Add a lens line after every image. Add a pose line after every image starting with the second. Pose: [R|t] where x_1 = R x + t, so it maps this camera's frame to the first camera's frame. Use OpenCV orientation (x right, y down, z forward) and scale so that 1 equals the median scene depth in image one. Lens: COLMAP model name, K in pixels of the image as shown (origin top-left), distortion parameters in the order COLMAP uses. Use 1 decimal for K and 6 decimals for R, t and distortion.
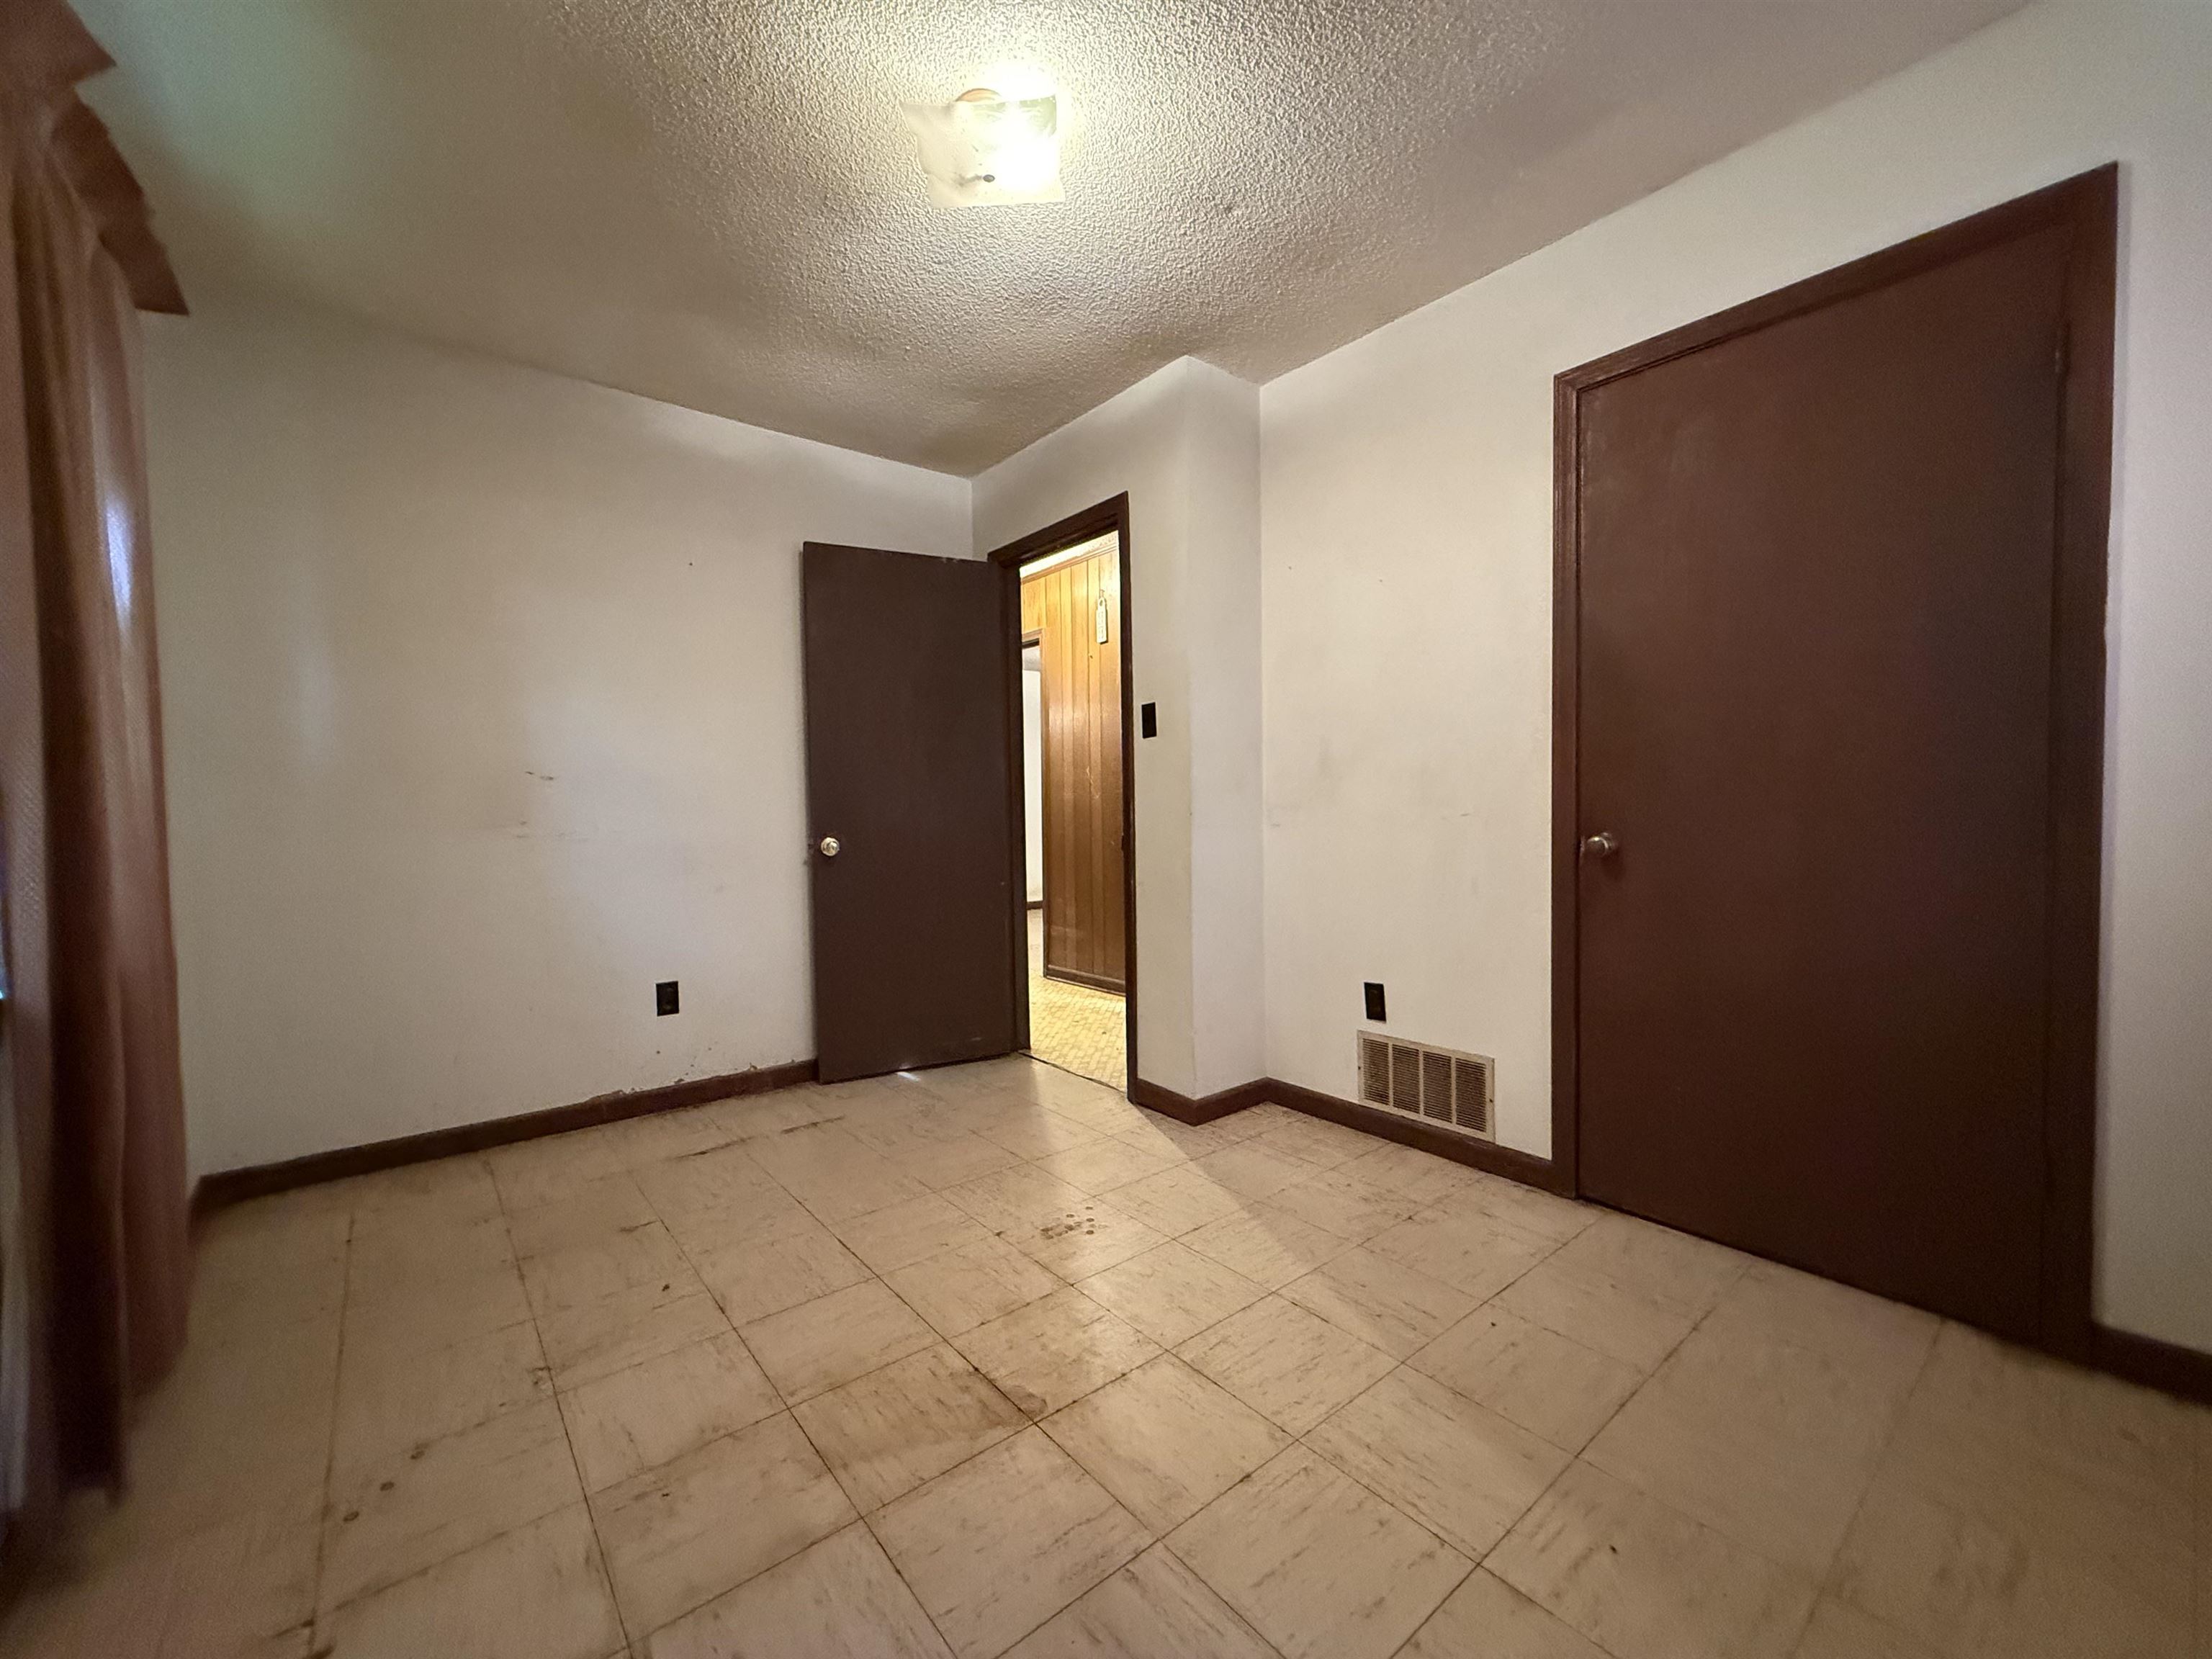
lens RADIAL K [[879.1, 0, 1100.7], [0, 879.1, 830.3], [0, 0, 1]] dist [-0.001313, 0.000498]
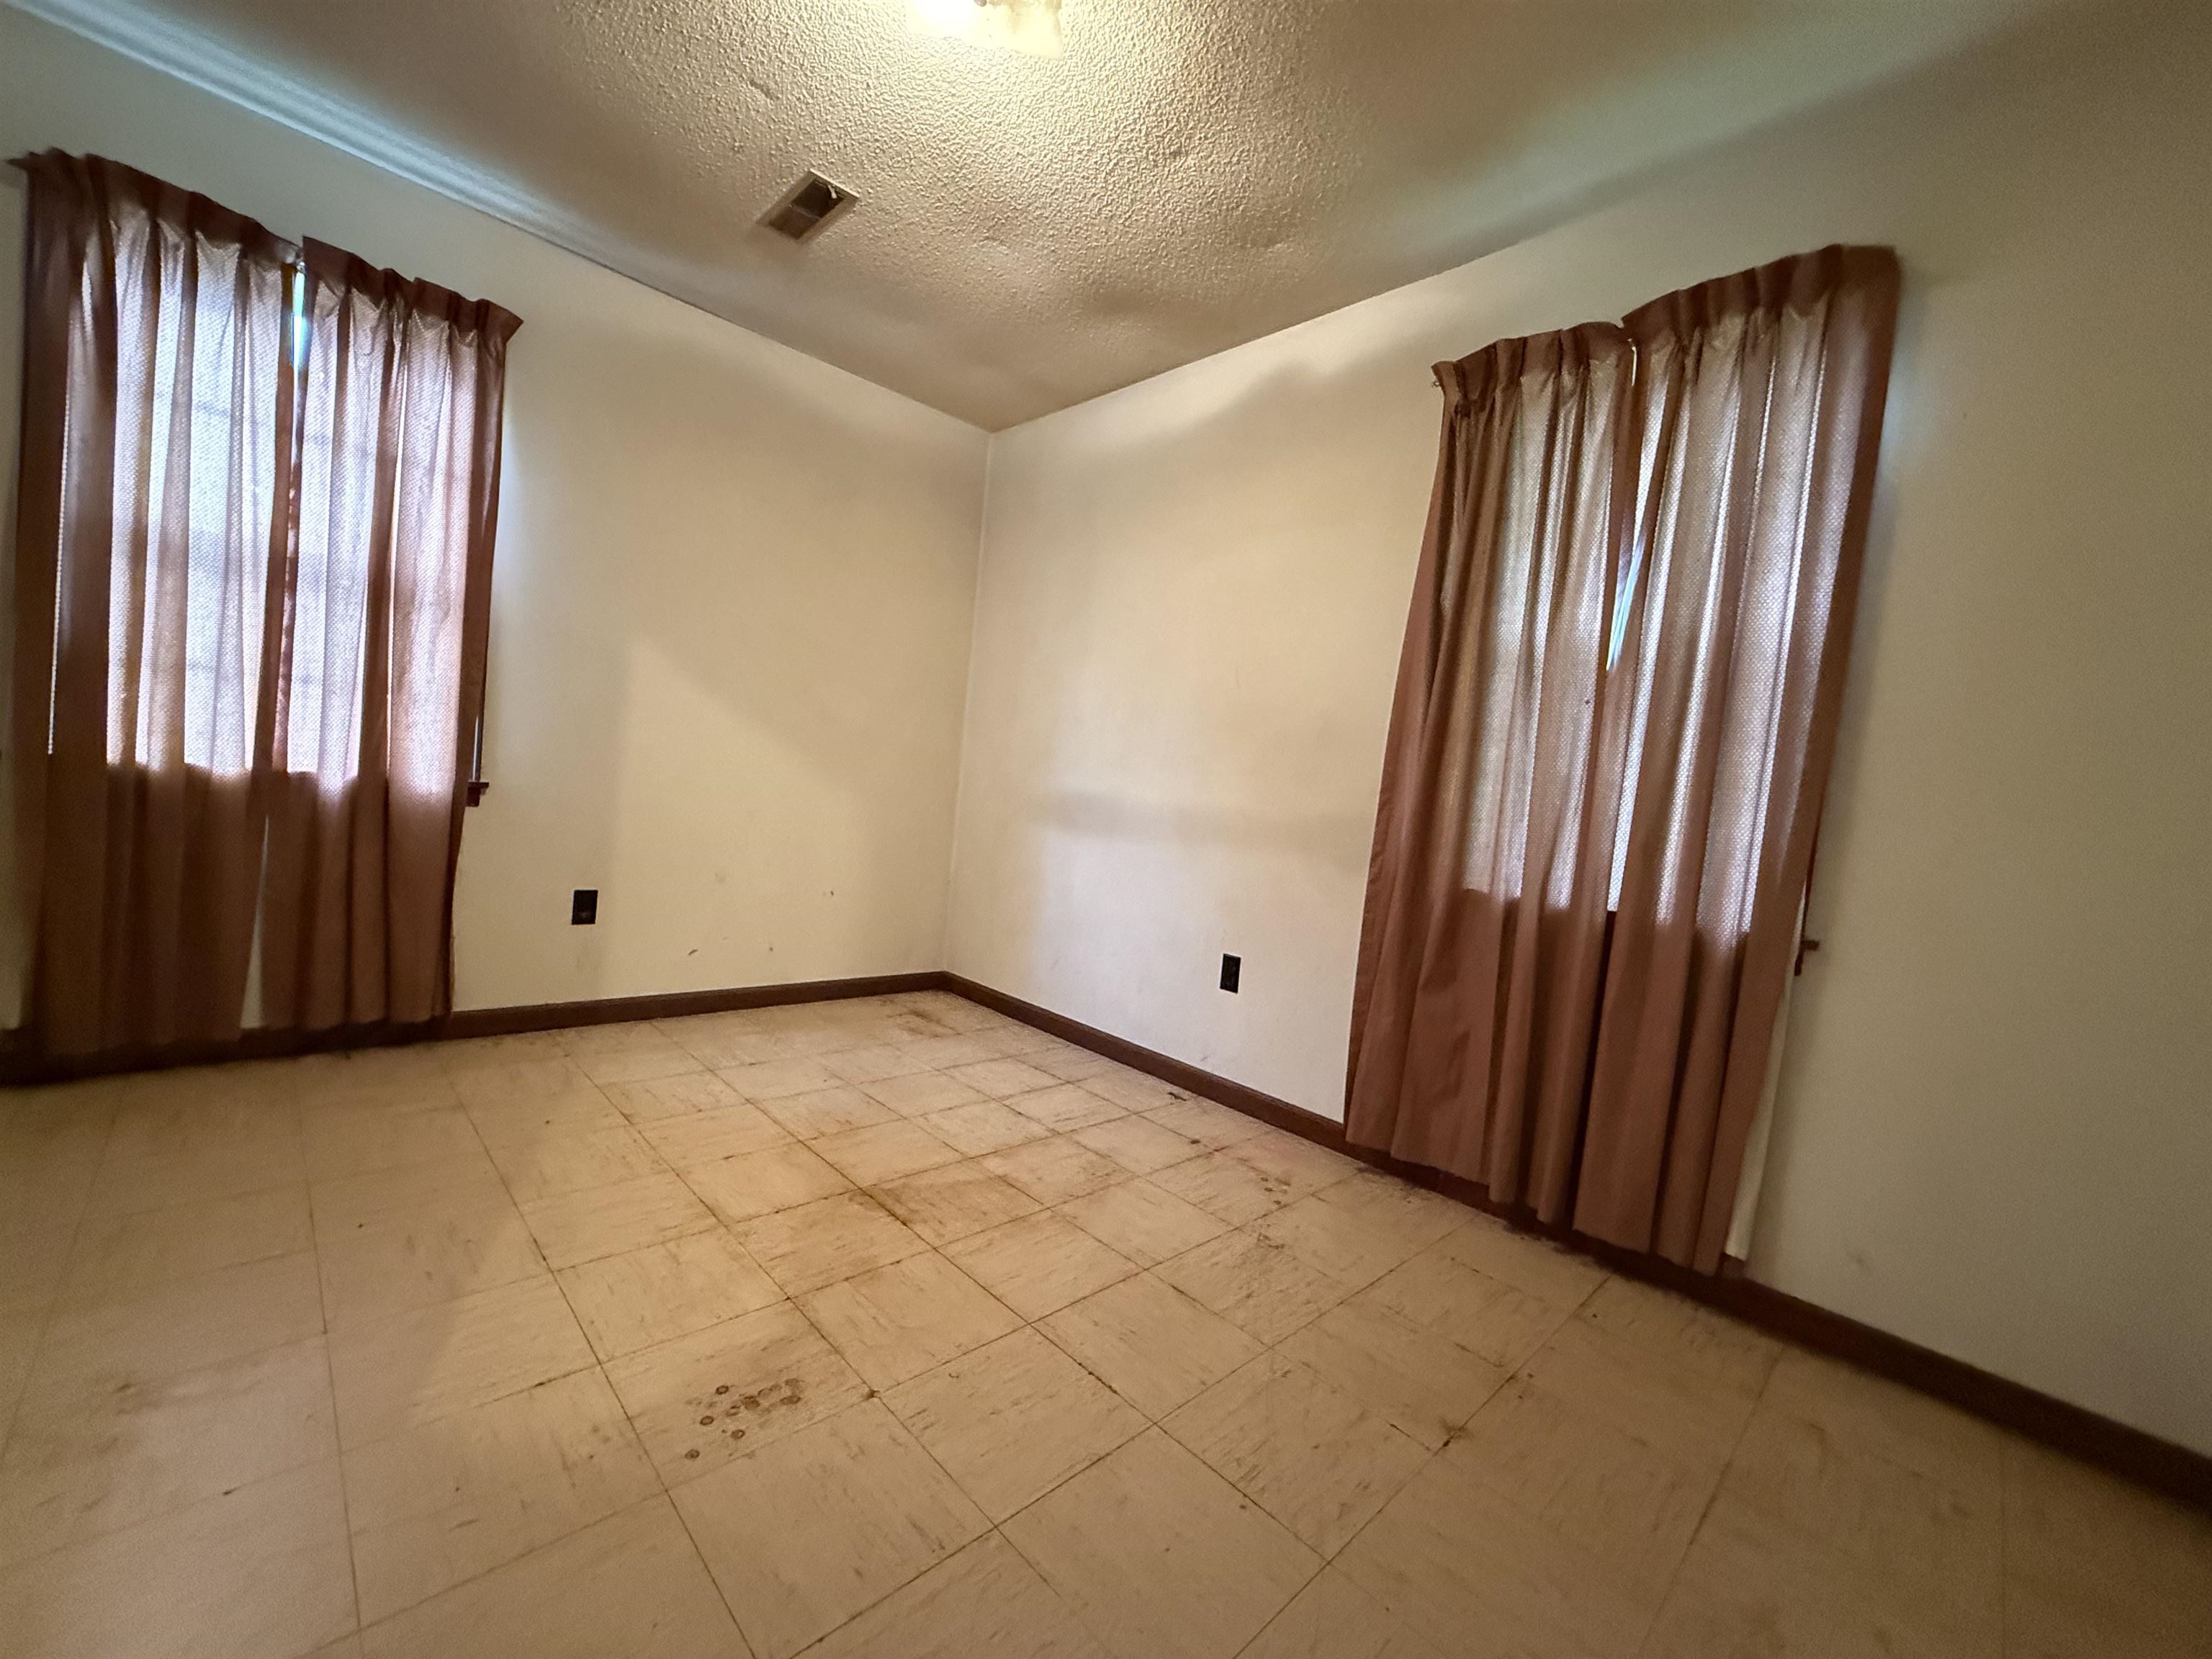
lens RADIAL K [[879.1, 0, 1100.7], [0, 879.1, 830.3], [0, 0, 1]] dist [-0.001313, 0.000498]
pose [[-0.992787, -0.080808, -0.088561, -0.249733], [-0.087712, 0.993161, 0.077053, -0.012778], [0.081729, 0.084265, -0.993086, 2.096419]]
